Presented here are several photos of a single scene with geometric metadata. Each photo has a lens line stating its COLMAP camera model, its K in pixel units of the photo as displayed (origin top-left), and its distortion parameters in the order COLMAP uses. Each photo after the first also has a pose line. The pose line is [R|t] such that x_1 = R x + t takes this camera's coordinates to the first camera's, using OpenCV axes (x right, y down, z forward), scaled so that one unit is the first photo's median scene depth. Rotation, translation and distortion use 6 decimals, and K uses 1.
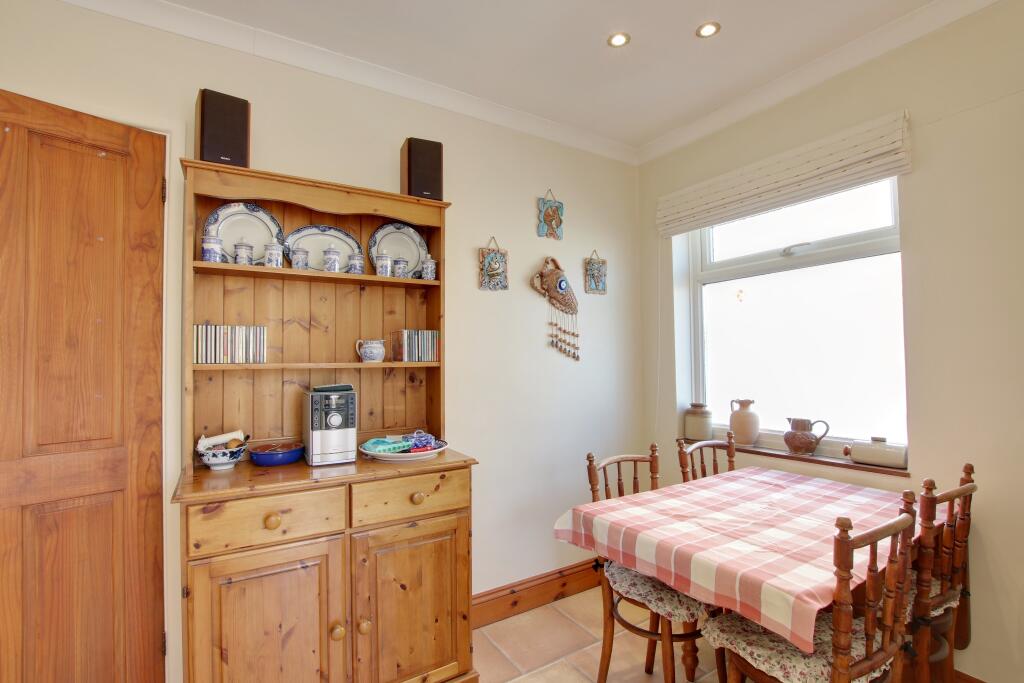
lens RADIAL K [[473.0, 0, 517.2], [0, 473.0, 349.6], [0, 0, 1]] dist [-0.037783, 0.006770]
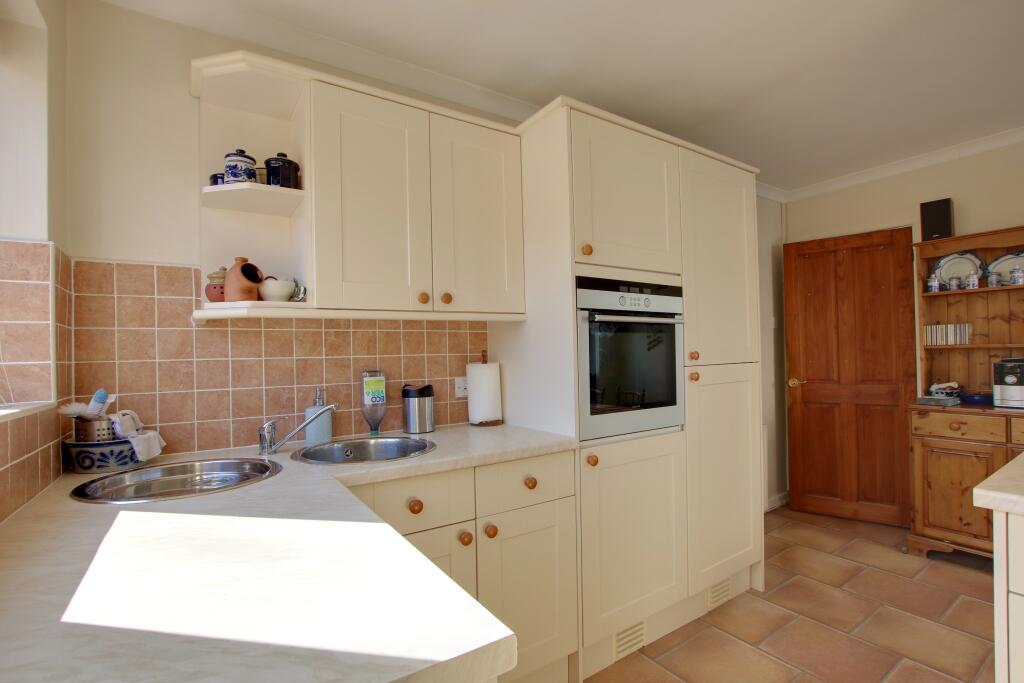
lens RADIAL K [[473.0, 0, 517.2], [0, 473.0, 349.6], [0, 0, 1]] dist [-0.037783, 0.006770]
pose [[0.023277, 0.005201, -0.999716, 1.167159], [0.047356, 0.998858, 0.006300, -0.043944], [0.998607, -0.047489, 0.023004, -0.739009]]
